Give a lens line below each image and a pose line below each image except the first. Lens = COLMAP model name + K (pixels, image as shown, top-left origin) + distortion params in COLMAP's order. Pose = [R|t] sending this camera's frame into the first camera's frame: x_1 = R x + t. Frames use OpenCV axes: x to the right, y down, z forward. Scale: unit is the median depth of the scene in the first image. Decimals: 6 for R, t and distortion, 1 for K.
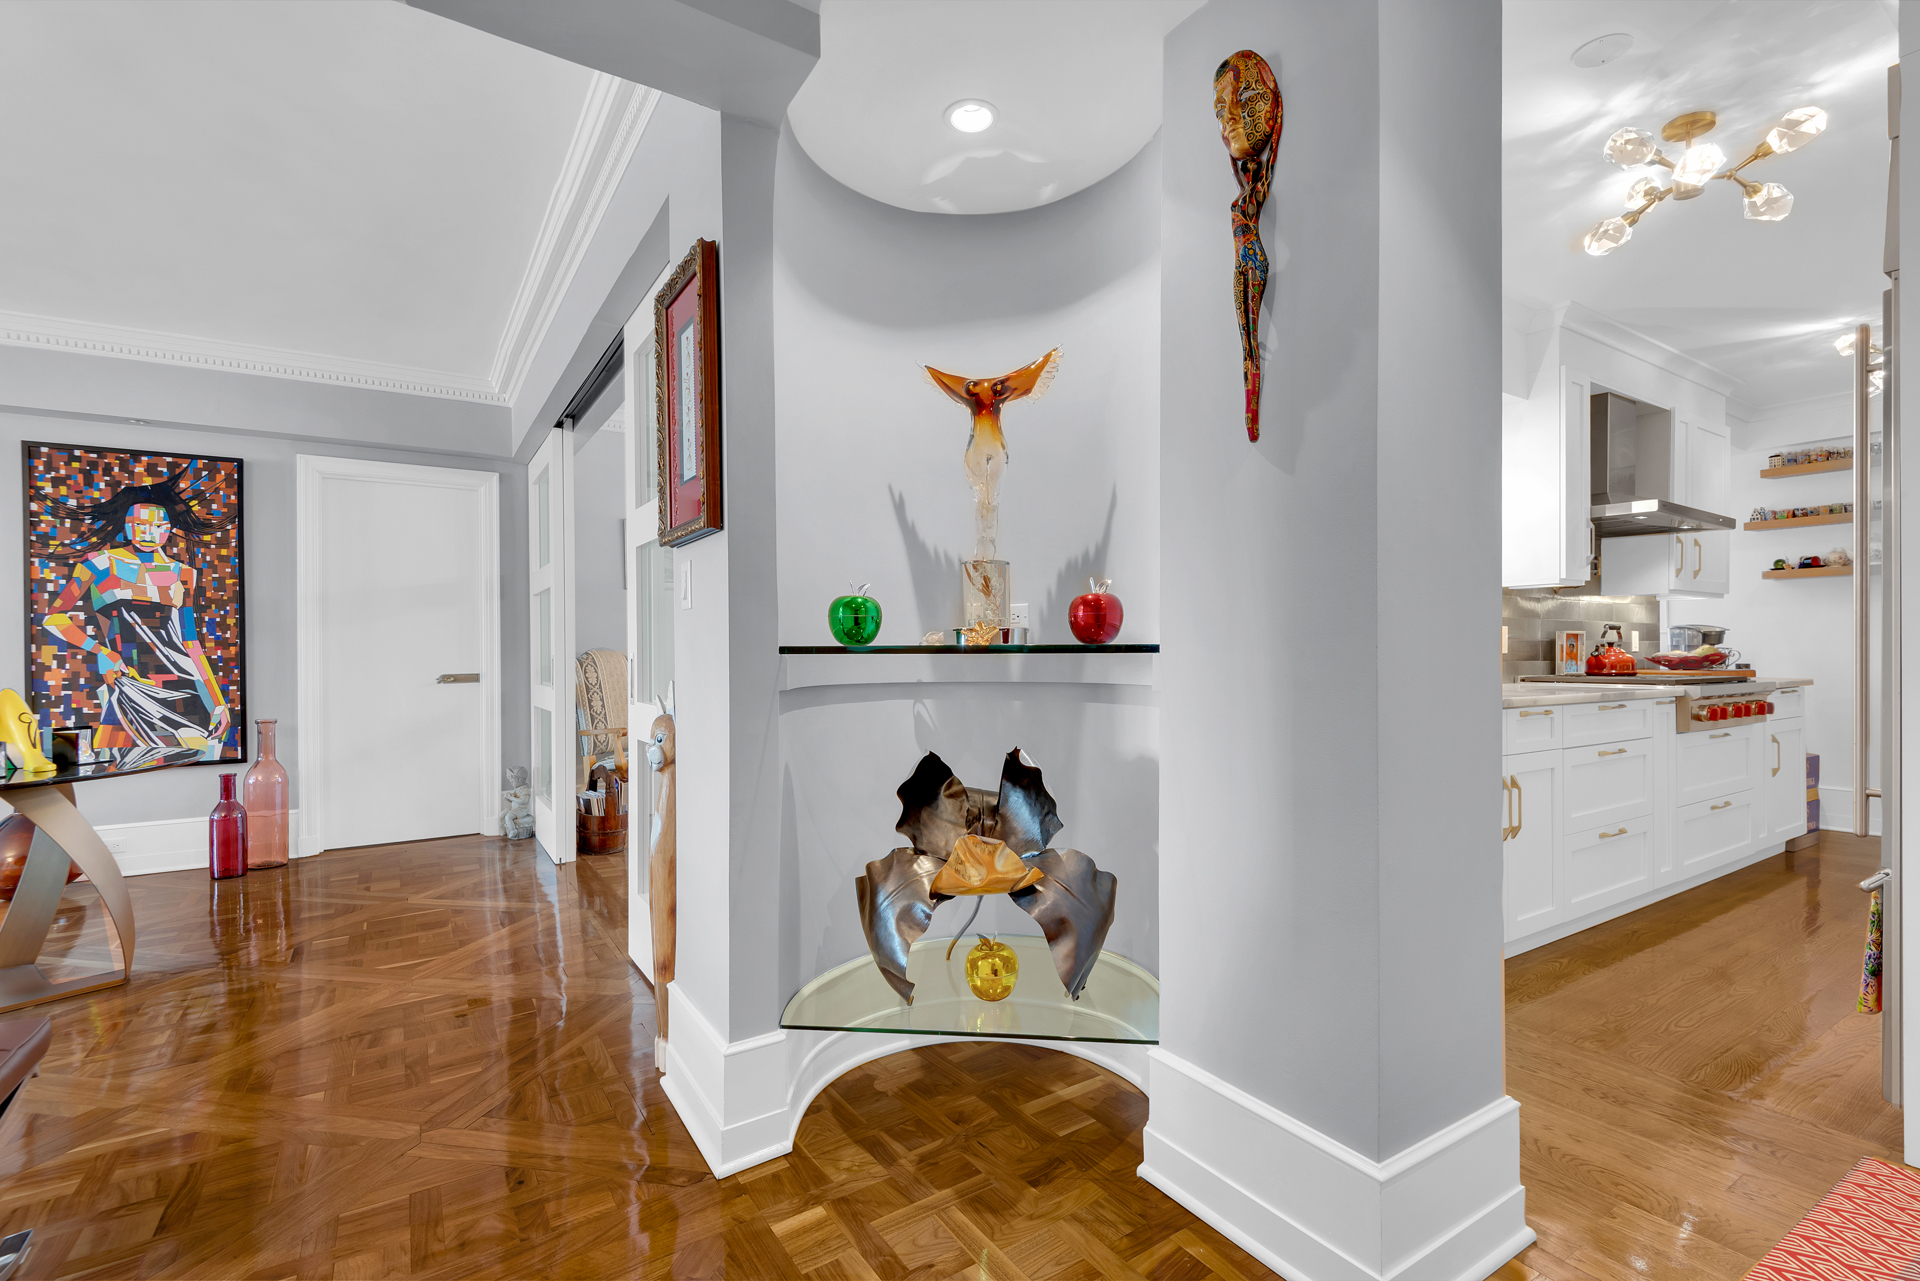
lens RADIAL K [[880.4, 0, 961.3], [0, 880.4, 643.3], [0, 0, 1]] dist [-0.001182, -0.000496]
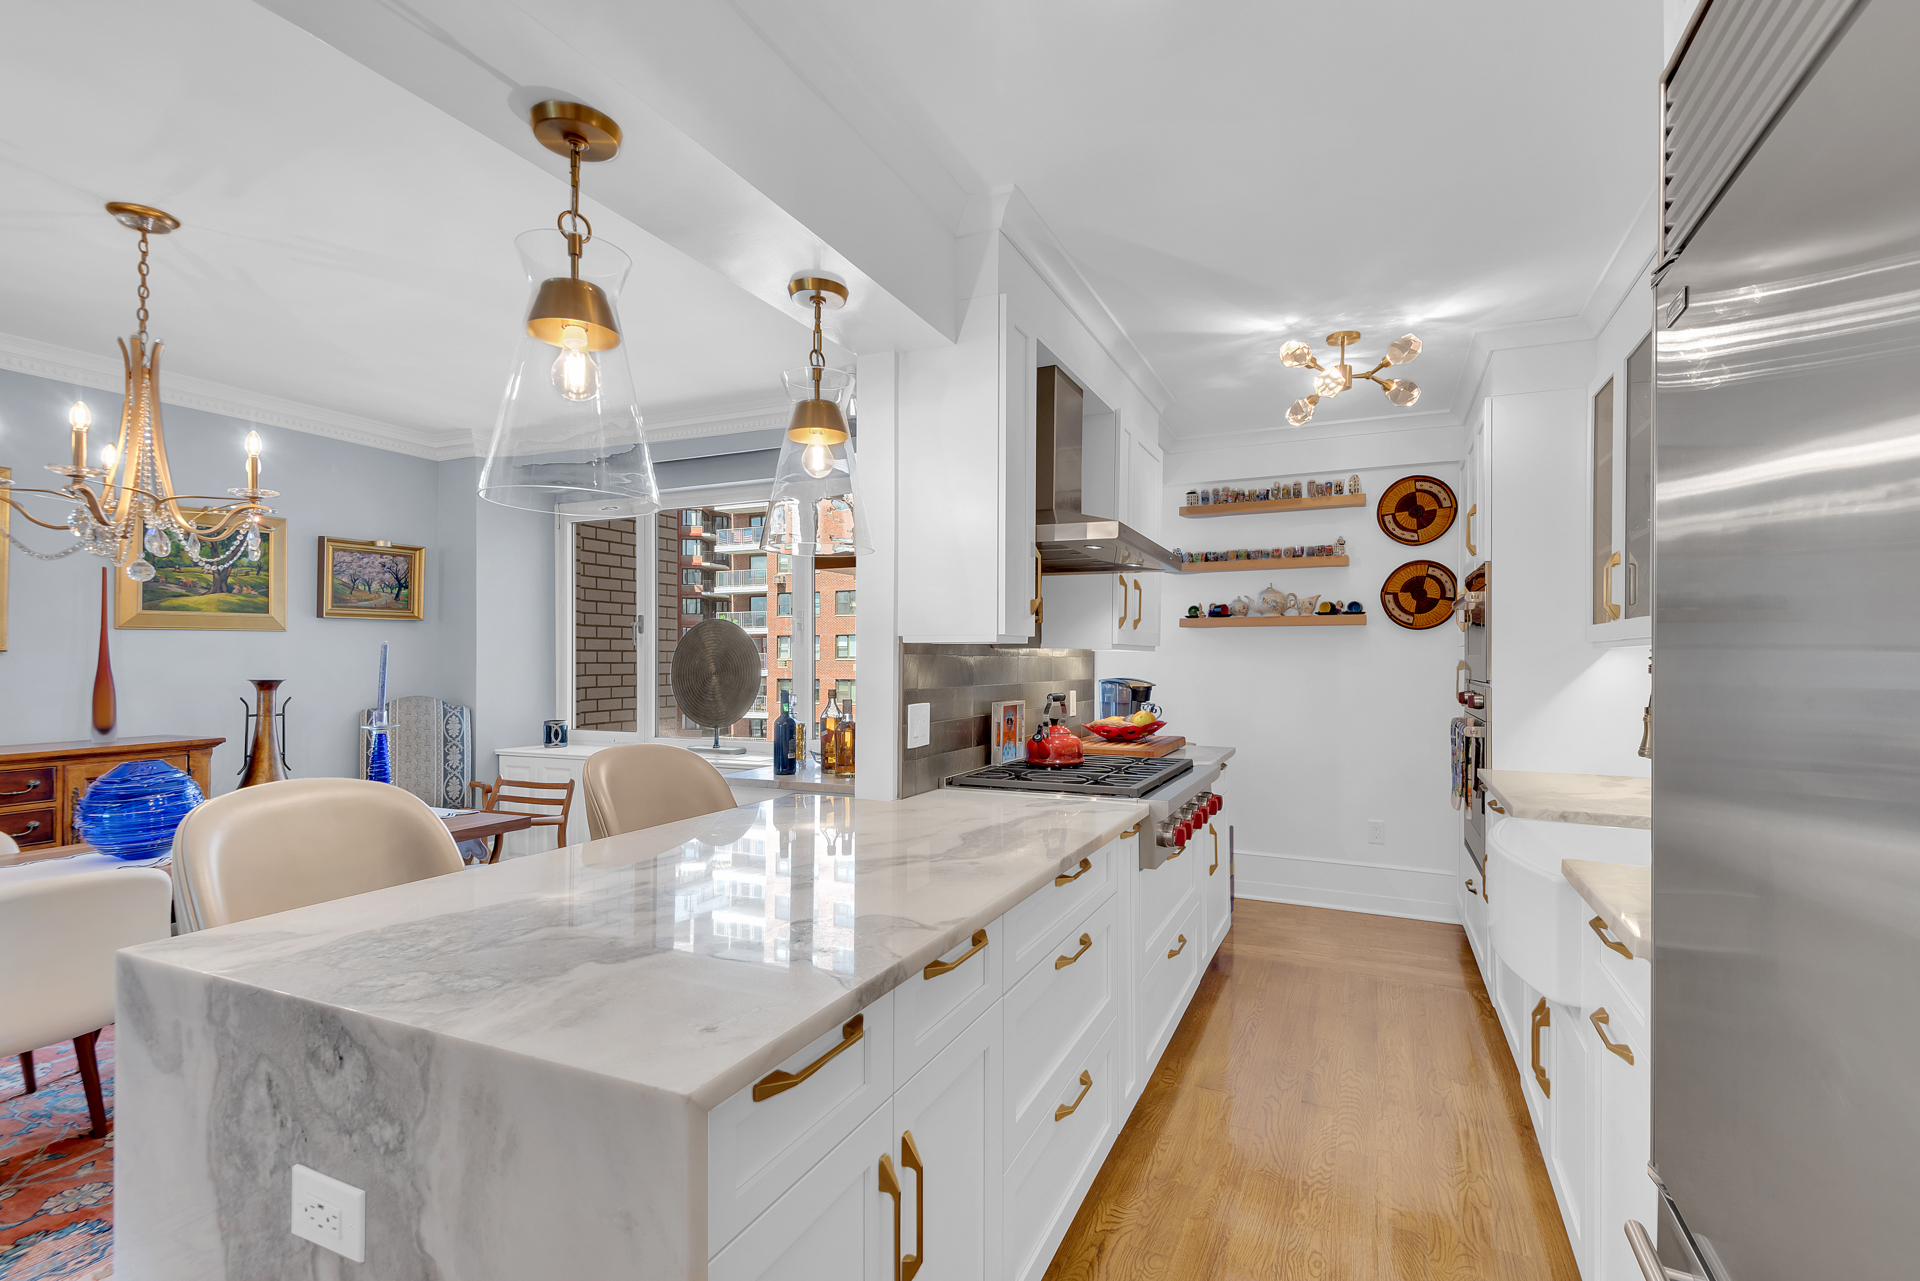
lens RADIAL K [[880.4, 0, 960.4], [0, 880.4, 649.8], [0, 0, 1]] dist [-0.001182, -0.000496]
pose [[0.846706, 0.008016, 0.532001, 0.283522], [-0.005967, 0.999967, -0.005569, -0.051802], [-0.532028, 0.001541, 0.846726, 0.422317]]
